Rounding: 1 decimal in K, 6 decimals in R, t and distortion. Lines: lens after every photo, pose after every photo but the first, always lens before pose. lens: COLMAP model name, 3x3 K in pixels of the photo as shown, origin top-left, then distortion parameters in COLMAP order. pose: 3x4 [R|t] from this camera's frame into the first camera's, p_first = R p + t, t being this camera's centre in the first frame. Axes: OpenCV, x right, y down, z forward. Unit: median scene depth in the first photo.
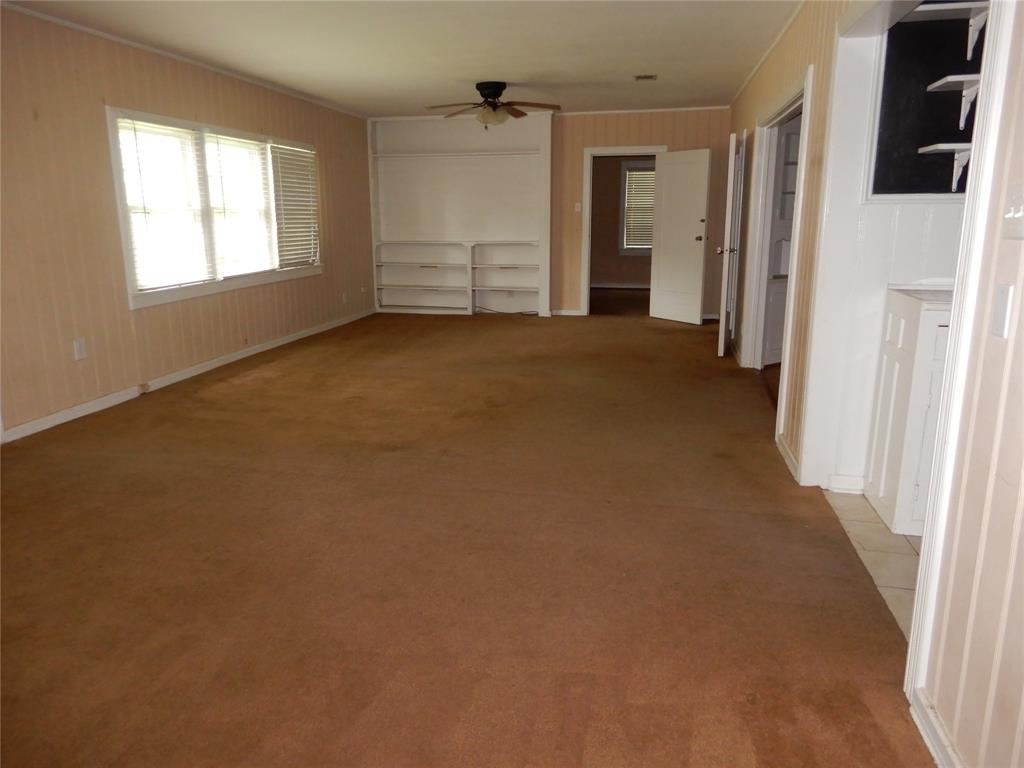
lens RADIAL K [[733.4, 0, 512.0], [0, 733.4, 384.0], [0, 0, 1]] dist [-0.048877, -0.000622]
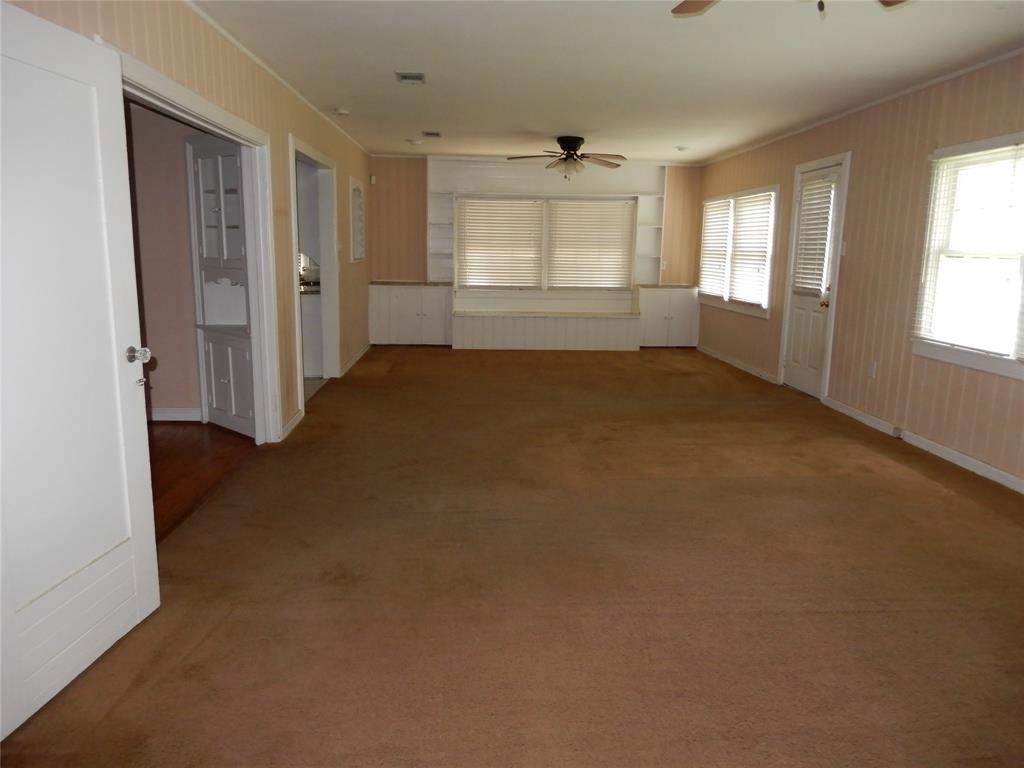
lens RADIAL K [[733.4, 0, 512.0], [0, 733.4, 384.0], [0, 0, 1]] dist [-0.048877, -0.000622]
pose [[-0.967315, 0.033182, -0.251397, 0.232553], [-0.070789, 0.916651, 0.393370, -0.384703], [0.243496, 0.398309, -0.884341, 1.630940]]
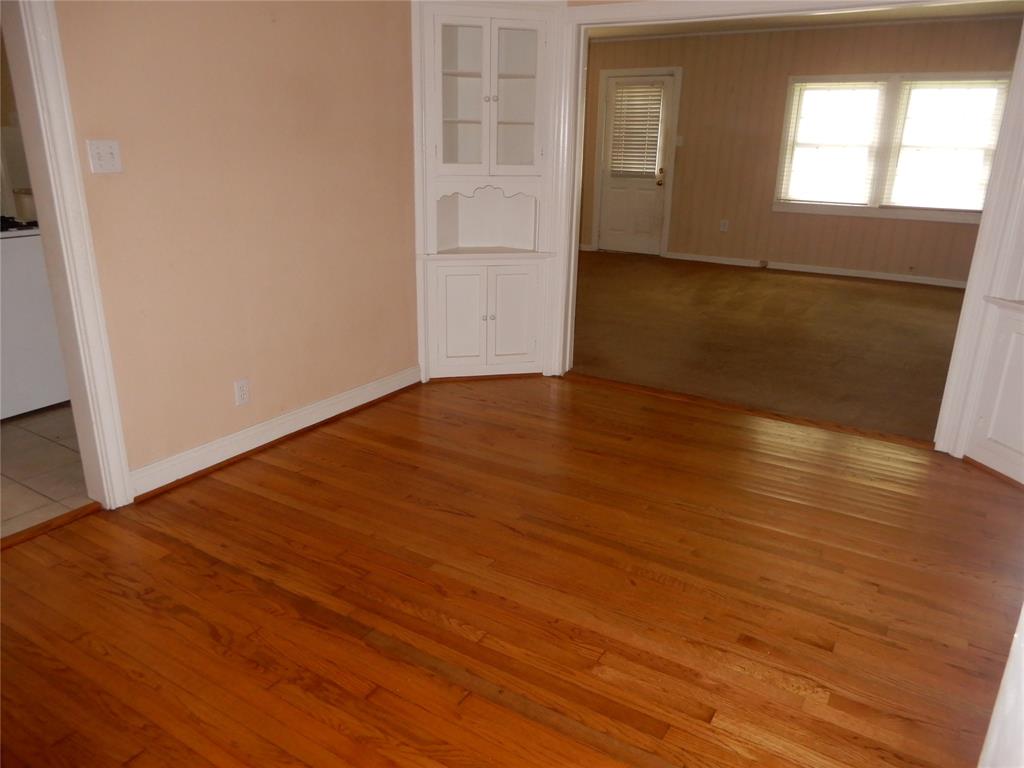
lens RADIAL K [[733.4, 0, 512.0], [0, 733.4, 384.0], [0, 0, 1]] dist [-0.048877, -0.000622]
pose [[-0.395698, 0.301942, -0.867326, 1.049709], [-0.205790, 0.891240, 0.404155, -0.263722], [0.895027, 0.338410, -0.290525, 0.998078]]
